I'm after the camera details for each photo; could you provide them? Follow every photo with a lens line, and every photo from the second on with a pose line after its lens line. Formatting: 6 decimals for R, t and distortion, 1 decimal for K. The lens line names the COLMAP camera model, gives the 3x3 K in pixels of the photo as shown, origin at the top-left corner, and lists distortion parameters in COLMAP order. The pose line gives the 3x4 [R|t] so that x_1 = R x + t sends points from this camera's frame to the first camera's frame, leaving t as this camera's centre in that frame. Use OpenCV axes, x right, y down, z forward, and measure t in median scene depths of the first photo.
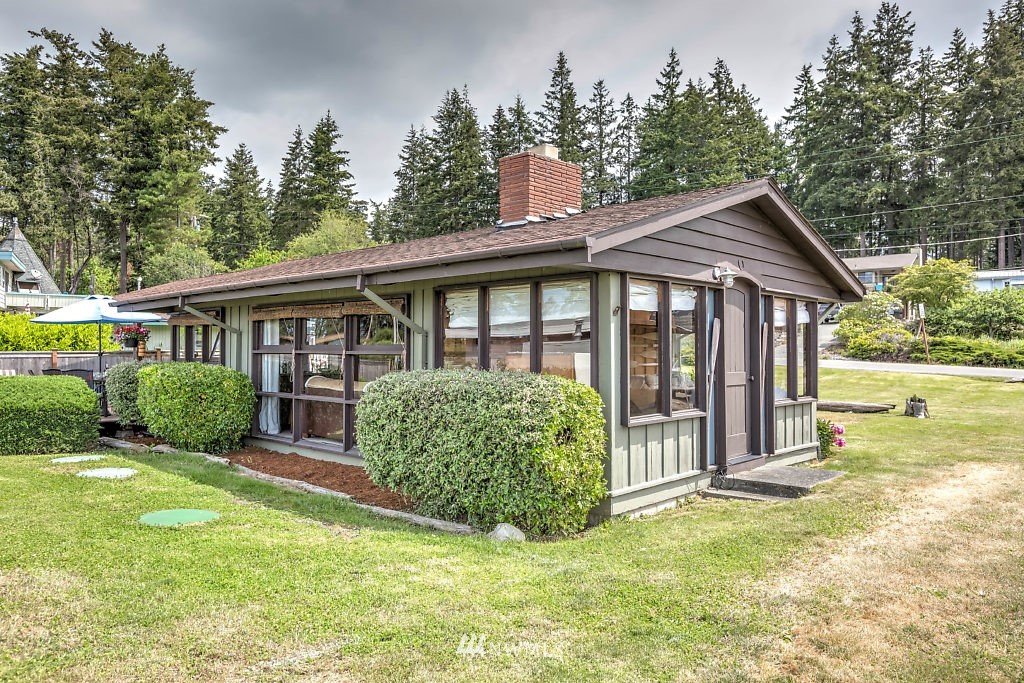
lens RADIAL K [[722.0, 0, 512.0], [0, 722.0, 341.5], [0, 0, 1]] dist [0.002520, -0.000229]
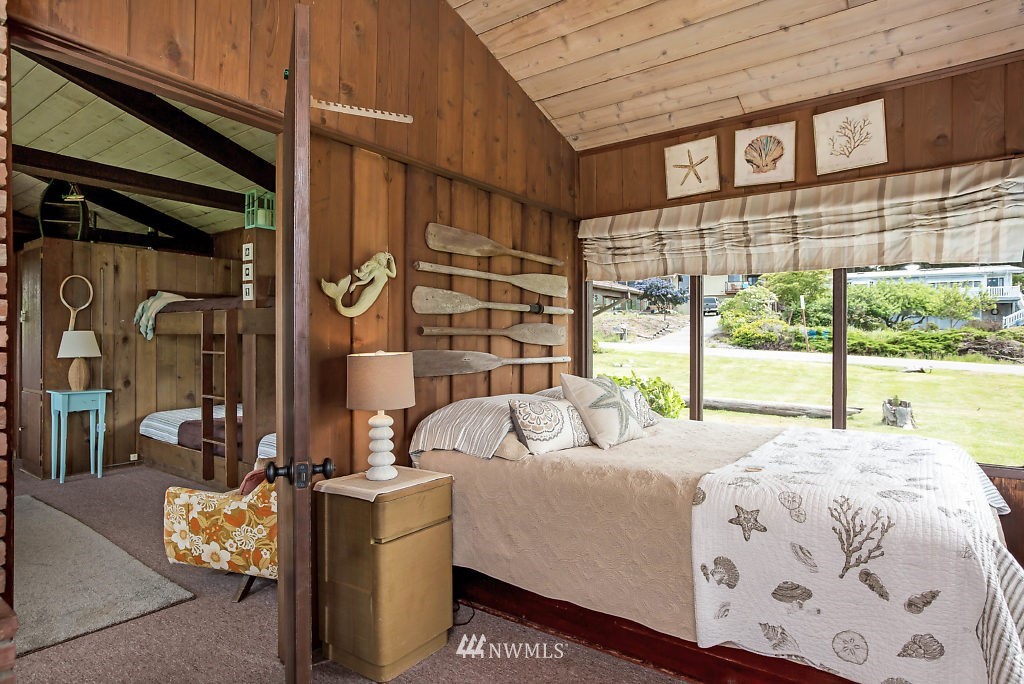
lens RADIAL K [[556.9, 0, 512.0], [0, 556.9, 342.0], [0, 0, 1]] dist [-0.000904, -0.000102]
pose [[0.992998, 0.005626, 0.118001, 0.046894], [-0.007624, 0.999835, 0.016488, 0.005587], [-0.117889, -0.017272, 0.992877, 0.230553]]
